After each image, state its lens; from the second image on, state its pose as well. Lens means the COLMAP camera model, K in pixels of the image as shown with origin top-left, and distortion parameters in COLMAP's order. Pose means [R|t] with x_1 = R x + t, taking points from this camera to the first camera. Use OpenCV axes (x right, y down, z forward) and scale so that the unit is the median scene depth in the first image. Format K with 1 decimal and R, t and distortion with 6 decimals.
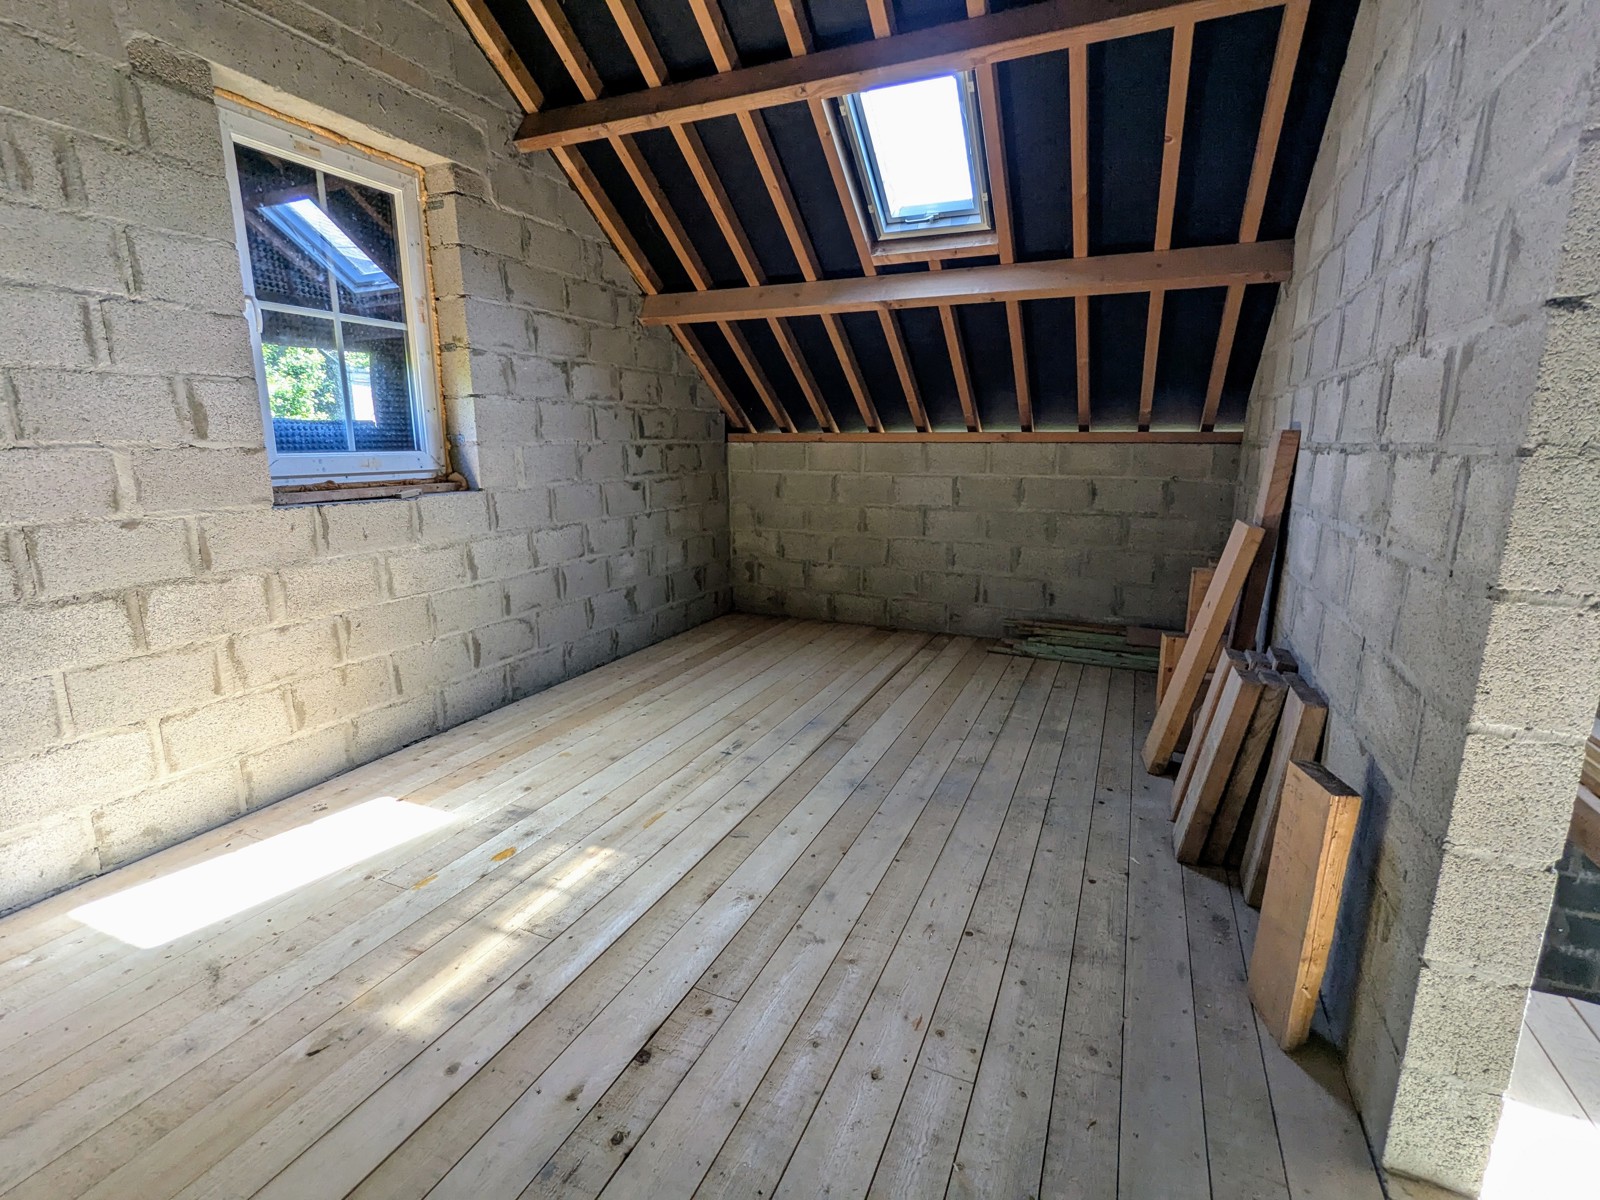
lens RADIAL K [[752.4, 0, 799.8], [0, 752.4, 594.9], [0, 0, 1]] dist [-0.003532, 0.001817]
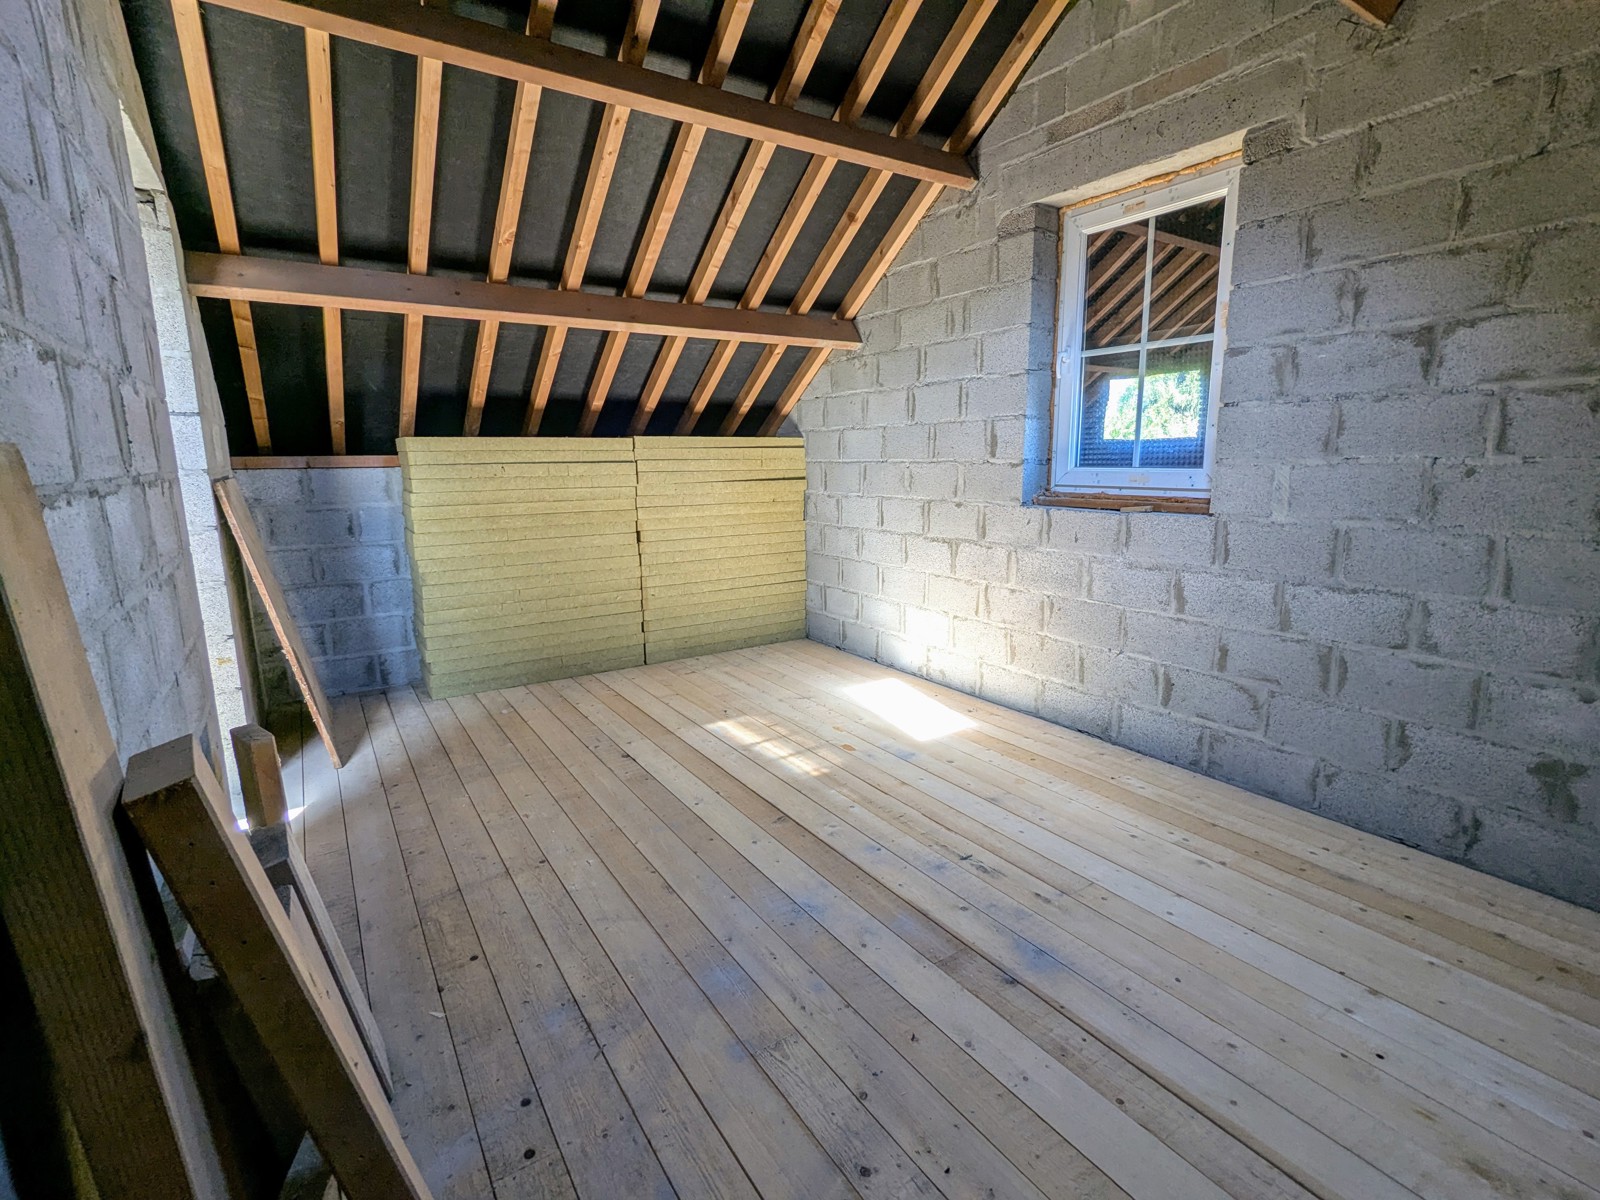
lens RADIAL K [[760.5, 0, 797.3], [0, 760.5, 596.2], [0, 0, 1]] dist [0.003584, 0.001141]
pose [[-0.540849, 0.157529, -0.826237, 0.627116], [-0.160791, 0.944827, 0.285392, -0.251842], [0.825608, 0.287205, -0.485680, 1.189142]]
